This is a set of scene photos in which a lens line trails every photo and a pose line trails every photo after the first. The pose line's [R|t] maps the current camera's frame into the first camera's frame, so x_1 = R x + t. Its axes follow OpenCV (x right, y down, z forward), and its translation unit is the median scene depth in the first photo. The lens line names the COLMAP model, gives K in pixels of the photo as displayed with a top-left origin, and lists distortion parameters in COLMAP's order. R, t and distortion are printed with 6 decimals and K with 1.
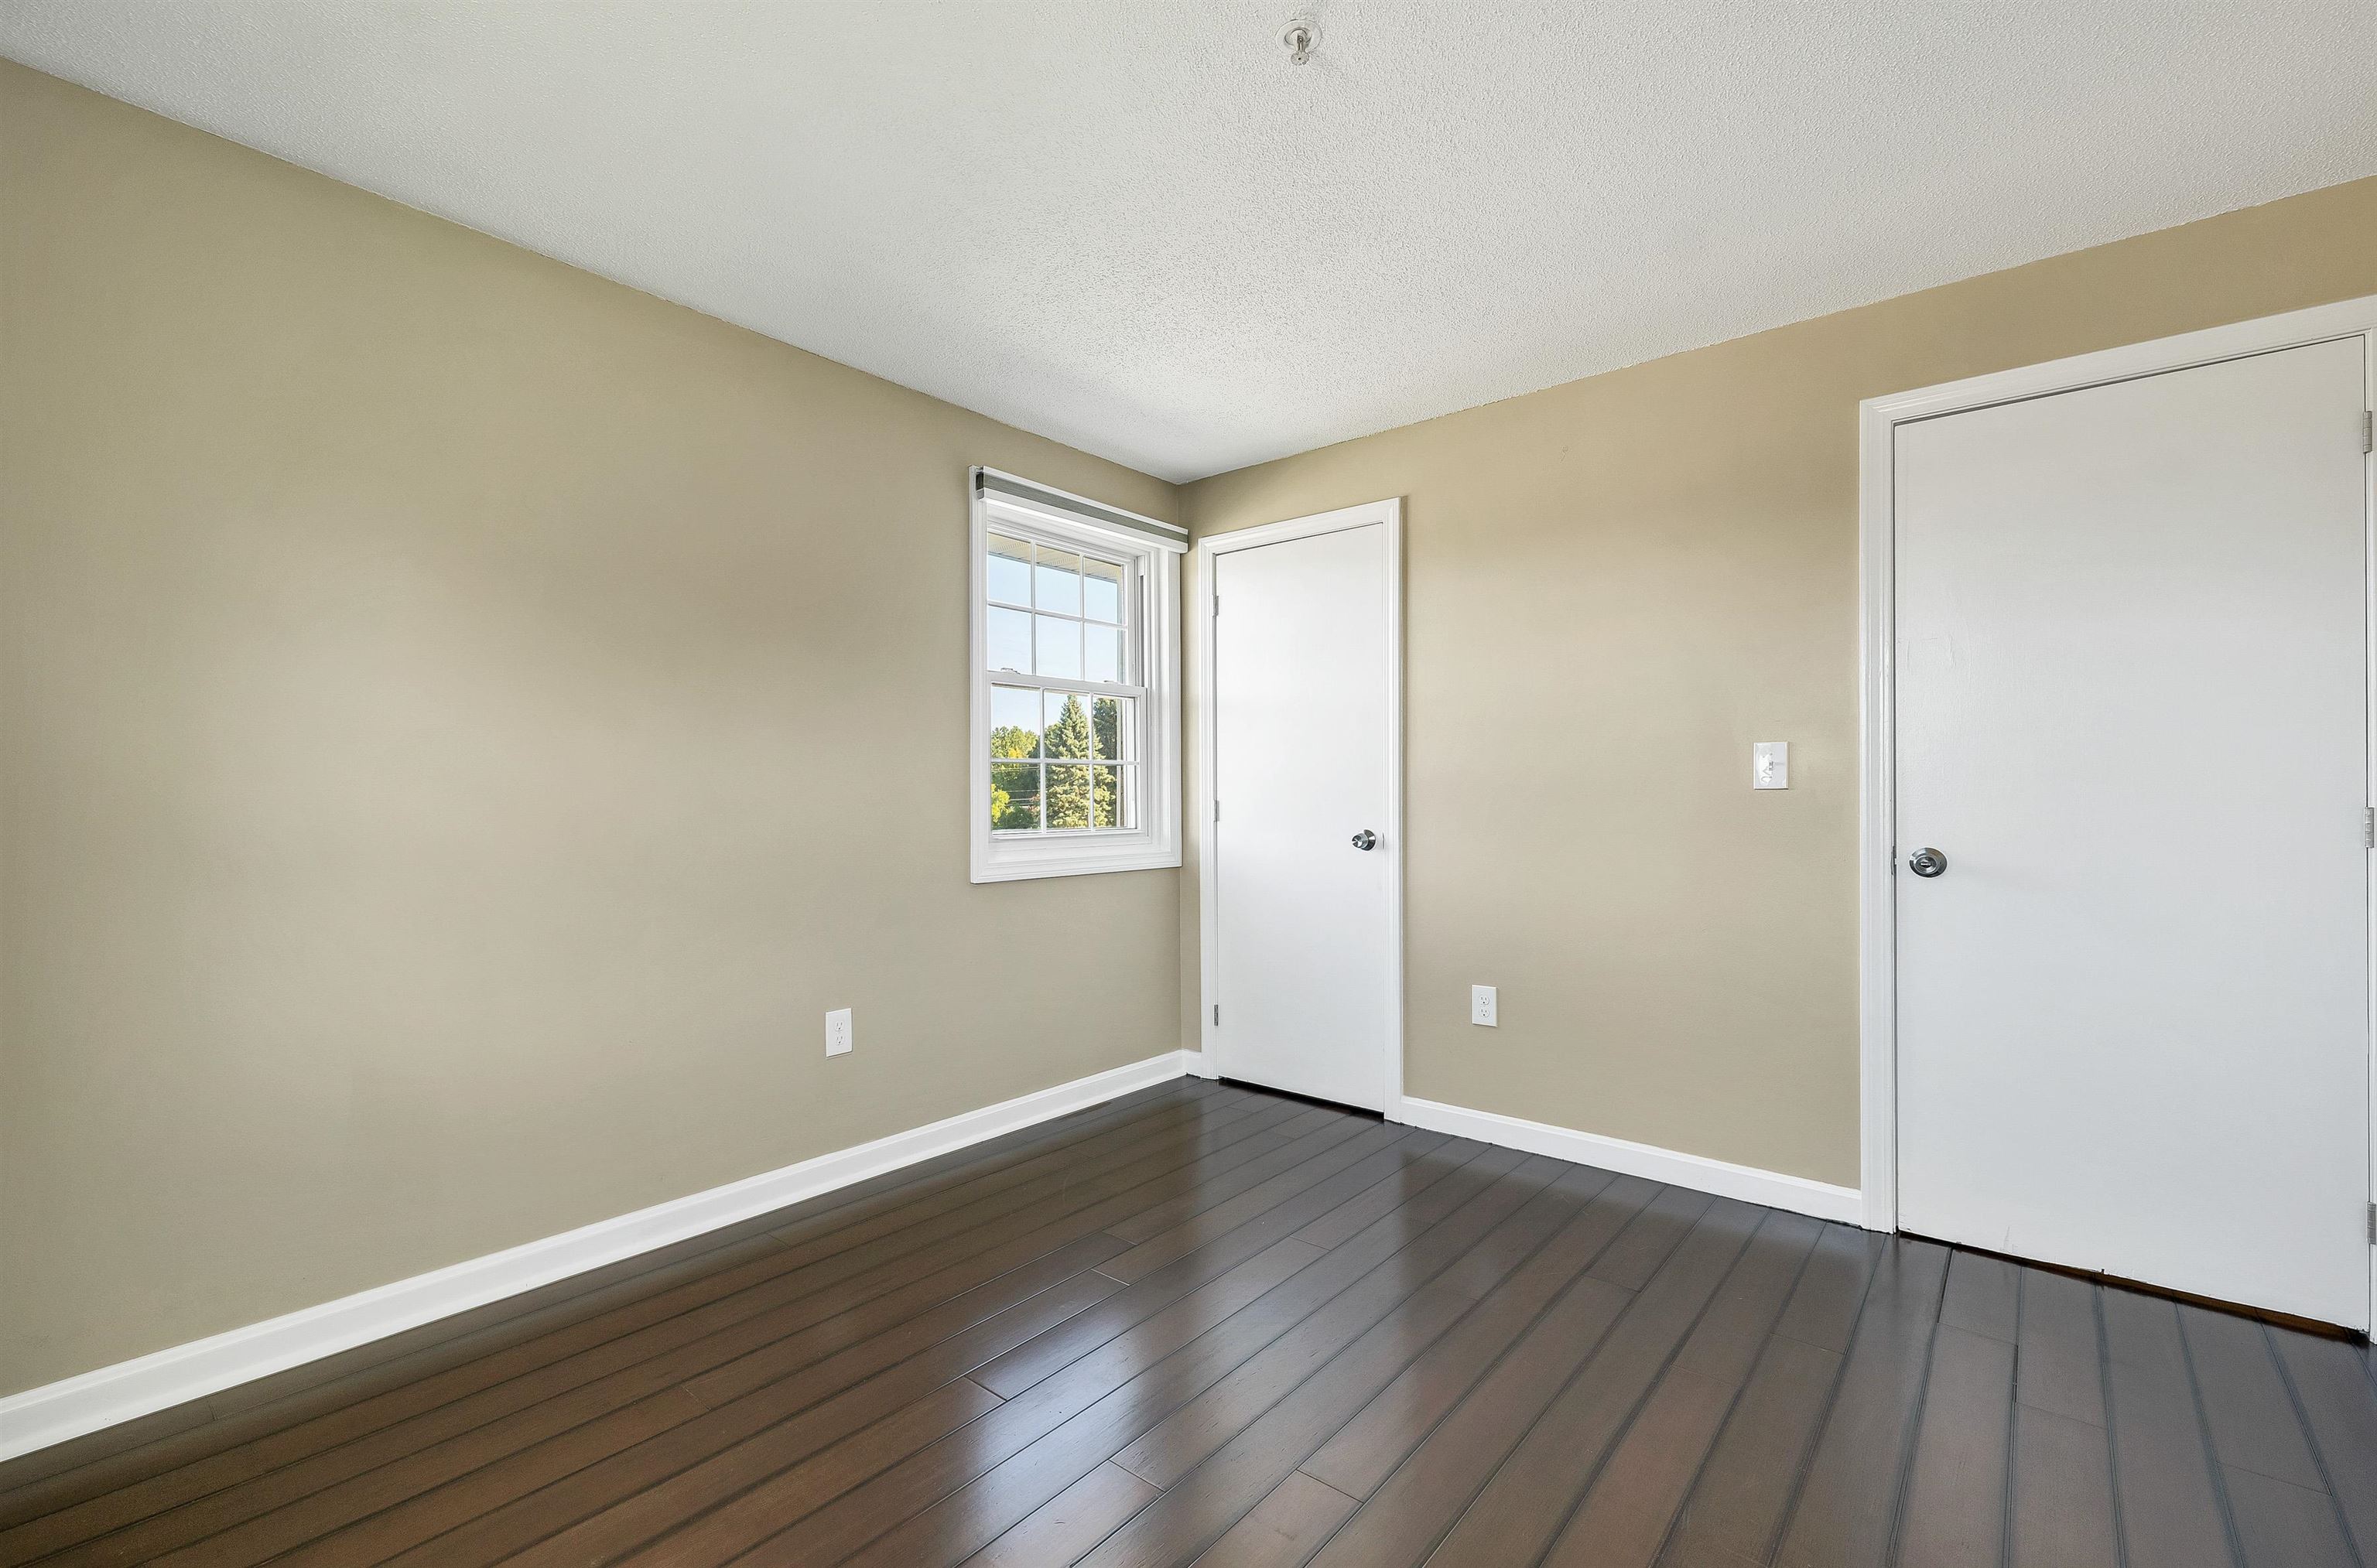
lens RADIAL K [[1026.2, 0, 1190.9], [0, 1026.2, 808.5], [0, 0, 1]] dist [0.007148, 0.000343]
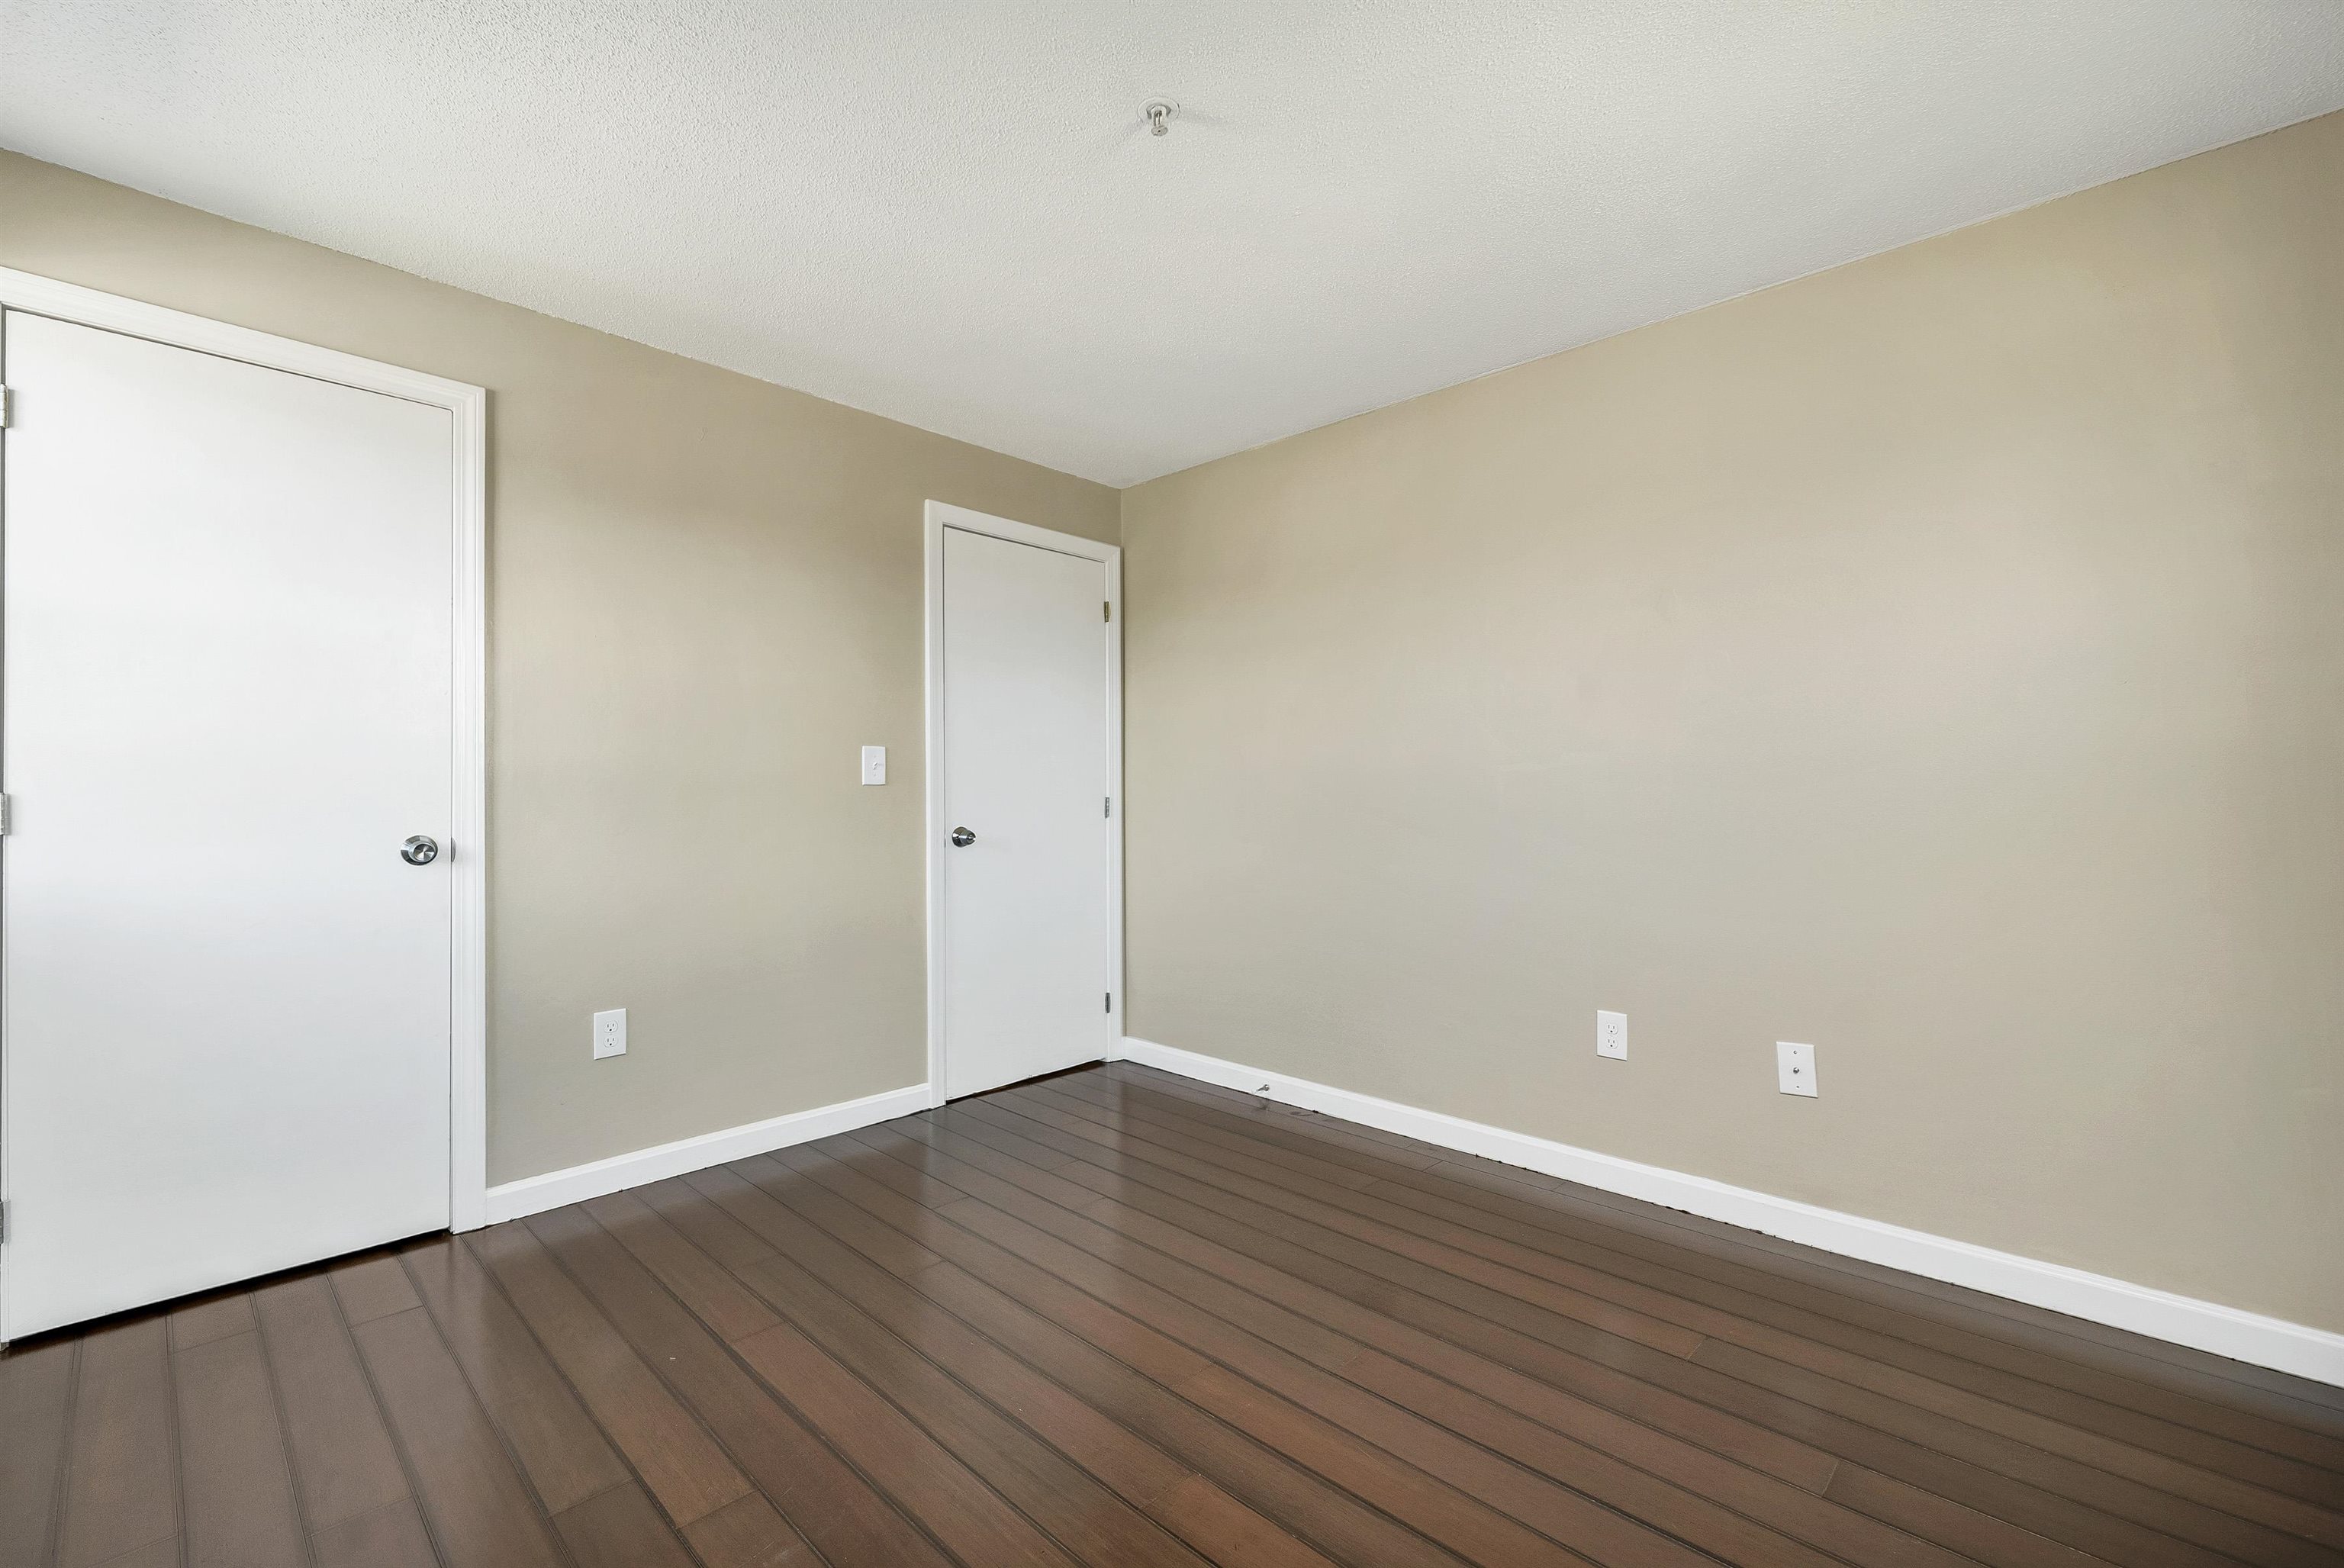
lens RADIAL K [[989.7, 0, 1171.5], [0, 989.7, 783.9], [0, 0, 1]] dist [0.004474, -0.002002]
pose [[0.073850, 0.006328, 0.997249, -0.492156], [0.002765, 0.999975, -0.006550, -0.008789], [-0.997266, 0.003241, 0.073831, 0.459968]]
